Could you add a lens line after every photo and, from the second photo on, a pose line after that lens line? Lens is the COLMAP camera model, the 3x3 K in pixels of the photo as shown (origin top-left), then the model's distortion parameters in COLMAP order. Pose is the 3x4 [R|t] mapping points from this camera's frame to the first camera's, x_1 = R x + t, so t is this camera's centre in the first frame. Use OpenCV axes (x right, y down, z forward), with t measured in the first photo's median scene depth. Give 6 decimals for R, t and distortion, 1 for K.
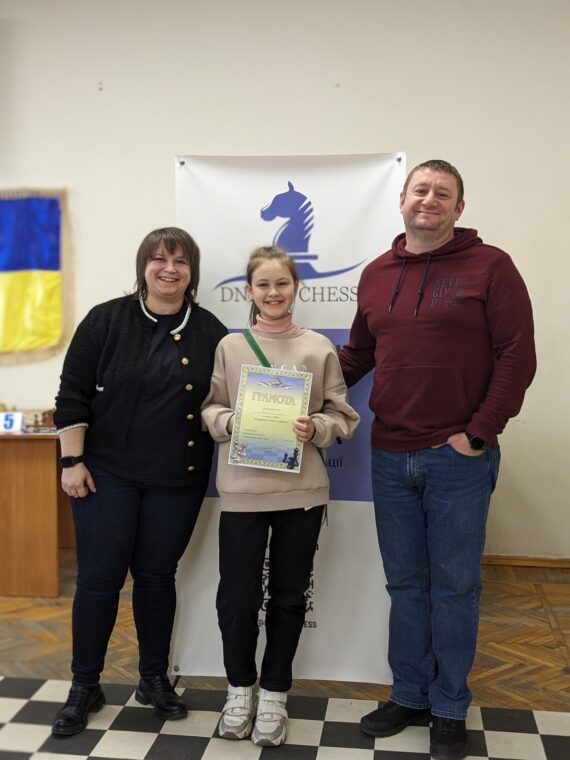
lens RADIAL K [[997.0, 0, 293.1], [0, 997.0, 368.9], [0, 0, 1]] dist [0.027179, 0.000000]
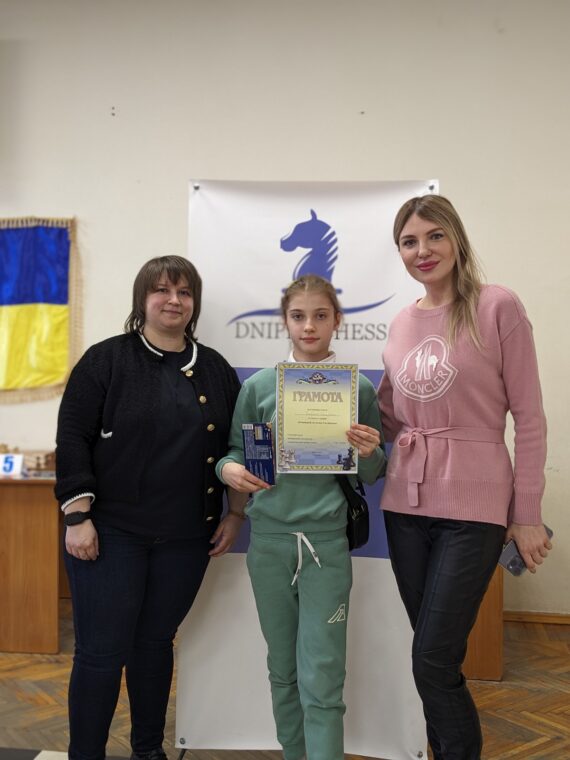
lens RADIAL K [[997.0, 0, 310.5], [0, 997.0, 388.3], [0, 0, 1]] dist [0.027179, 0.000000]
pose [[0.999937, 0.011231, -0.000259, -0.002287], [-0.011234, 0.999761, -0.018751, -0.004190], [0.000048, 0.018753, 0.999824, 0.065735]]
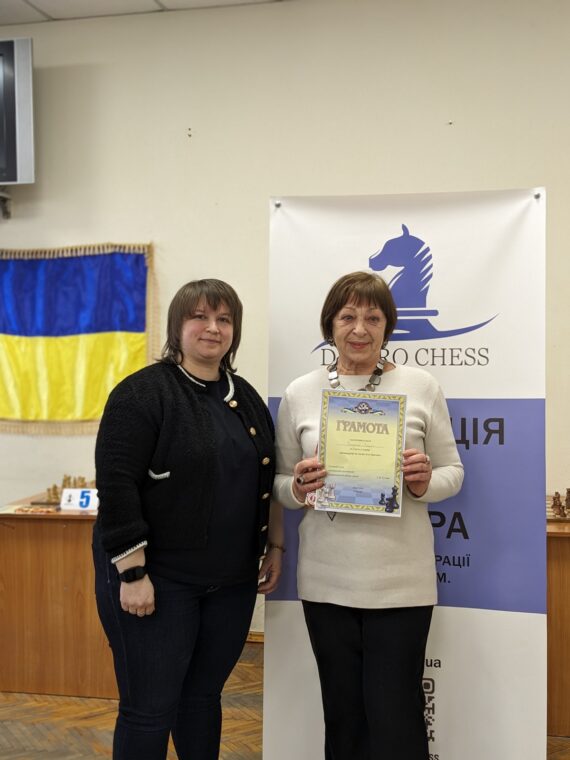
lens RADIAL K [[997.0, 0, 291.0], [0, 997.0, 380.6], [0, 0, 1]] dist [0.027179, 0.000000]
pose [[0.995281, -0.002188, -0.097012, -0.013323], [-0.002527, 0.998822, -0.048459, -0.011427], [0.097004, 0.048476, 0.994103, 0.126117]]
